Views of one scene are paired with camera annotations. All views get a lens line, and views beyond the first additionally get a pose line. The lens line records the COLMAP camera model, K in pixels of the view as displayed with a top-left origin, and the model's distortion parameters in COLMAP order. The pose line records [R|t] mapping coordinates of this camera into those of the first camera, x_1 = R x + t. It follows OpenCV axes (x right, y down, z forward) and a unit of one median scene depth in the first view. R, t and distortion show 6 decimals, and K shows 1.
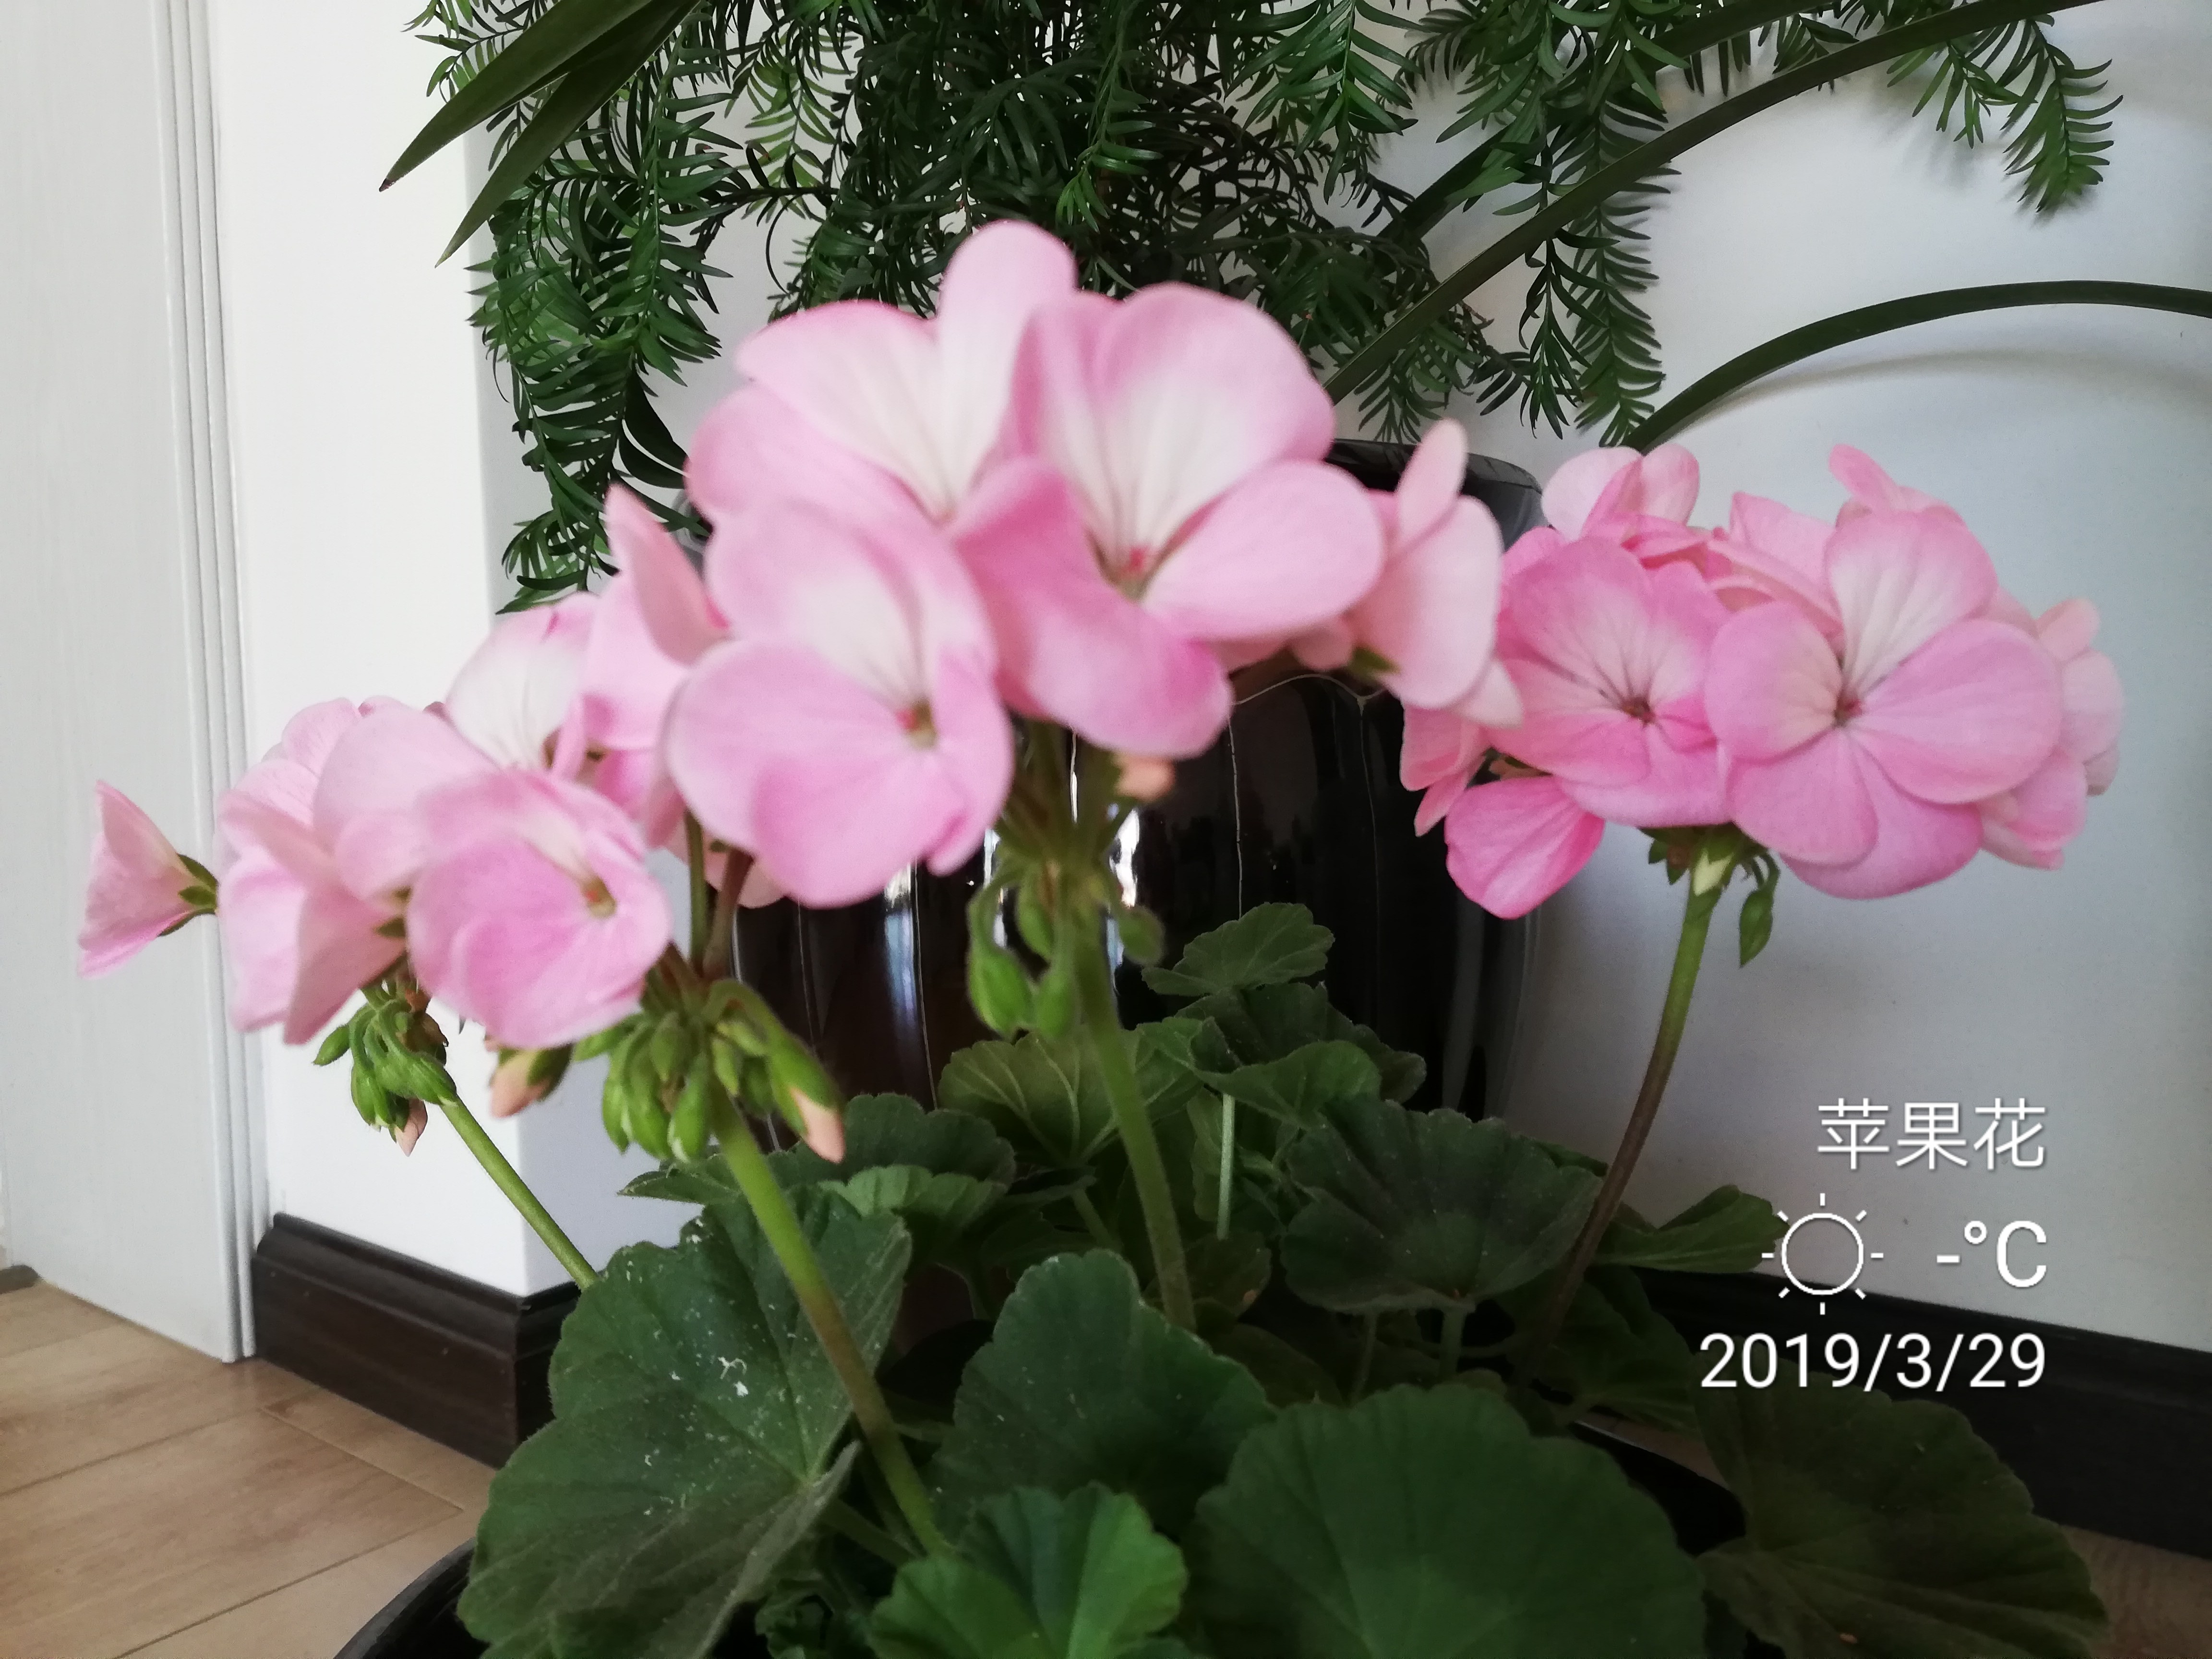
lens RADIAL K [[1695.1, 0, 1106.0], [0, 1695.1, 799.1], [0, 0, 1]] dist [0.065657, -0.107331]
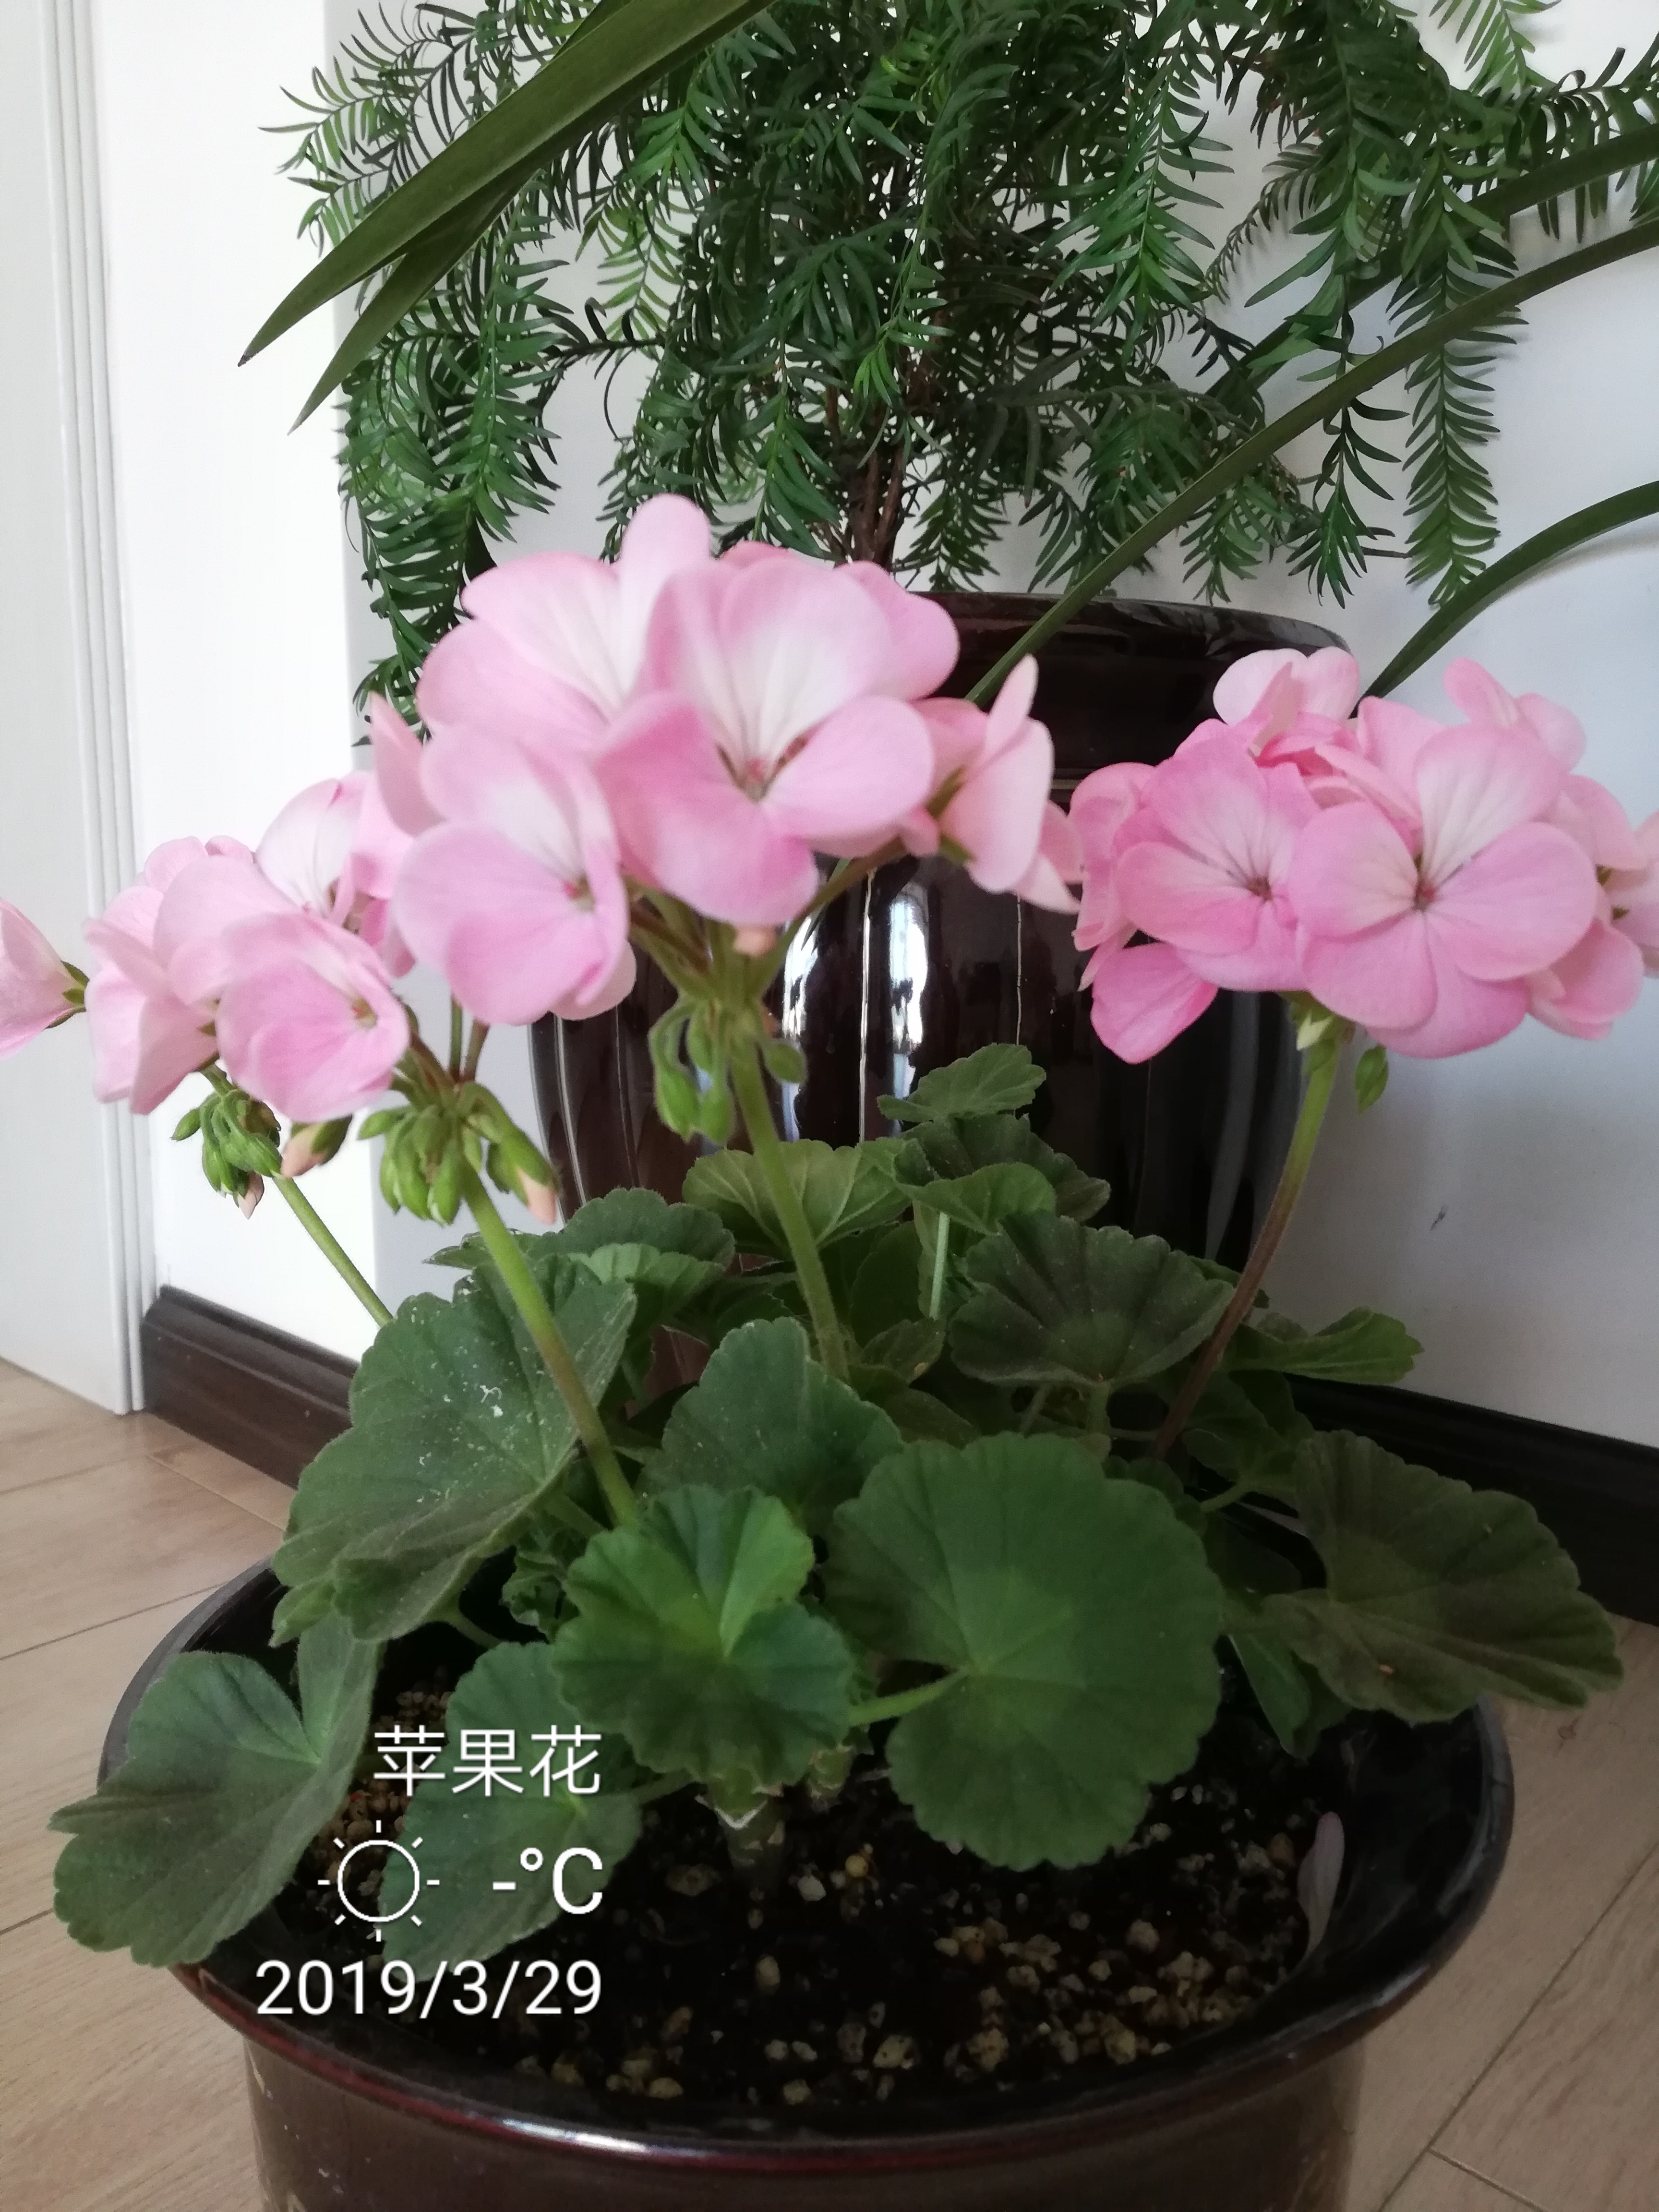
lens RADIAL K [[1807.2, 0, 870.4], [0, 1807.2, 1105.0], [0, 0, 1]] dist [0.085597, -0.156660]
pose [[0.994821, 0.046577, -0.090339, 0.147517], [-0.037559, 0.994371, 0.099071, -0.016308], [0.094445, -0.095165, 0.990971, -0.236110]]
